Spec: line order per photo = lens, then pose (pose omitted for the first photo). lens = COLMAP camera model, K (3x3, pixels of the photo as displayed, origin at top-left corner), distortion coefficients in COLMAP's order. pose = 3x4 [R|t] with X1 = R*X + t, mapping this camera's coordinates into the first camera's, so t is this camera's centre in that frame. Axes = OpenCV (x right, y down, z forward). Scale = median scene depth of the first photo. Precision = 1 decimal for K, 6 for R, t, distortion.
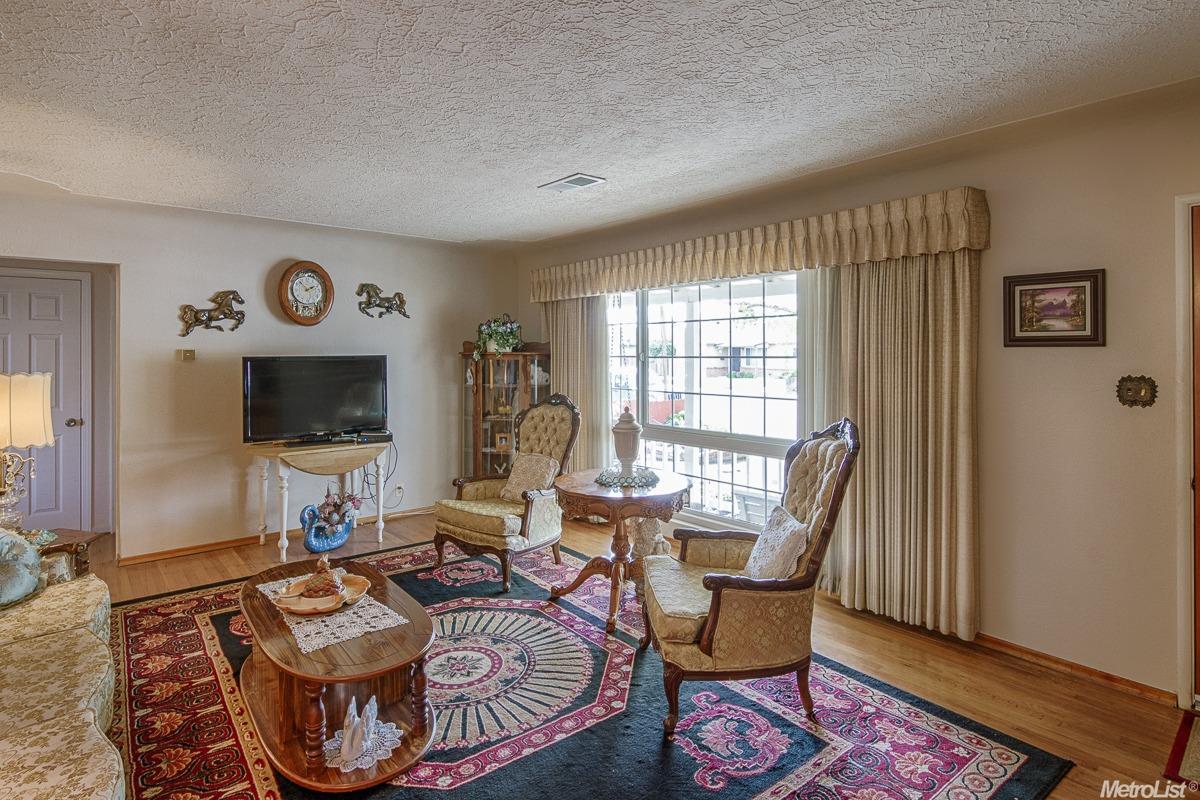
lens RADIAL K [[625.3, 0, 609.5], [0, 625.3, 353.7], [0, 0, 1]] dist [0.002646, 0.000096]
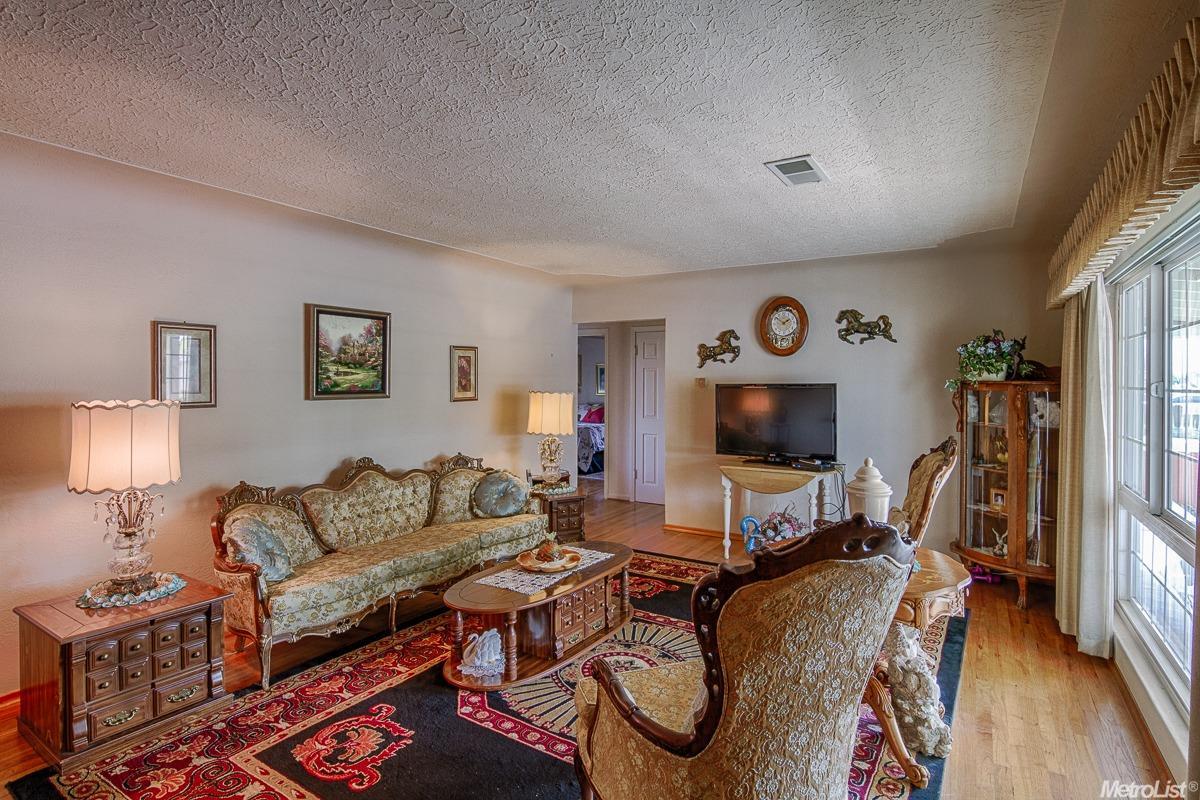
lens RADIAL K [[616.8, 0, 607.8], [0, 616.8, 388.8], [0, 0, 1]] dist [0.004307, 0.000111]
pose [[0.318262, 0.014022, -0.947899, 0.481827], [-0.003699, 0.999901, 0.013549, -0.000963], [0.947996, -0.000806, 0.318282, 0.404729]]
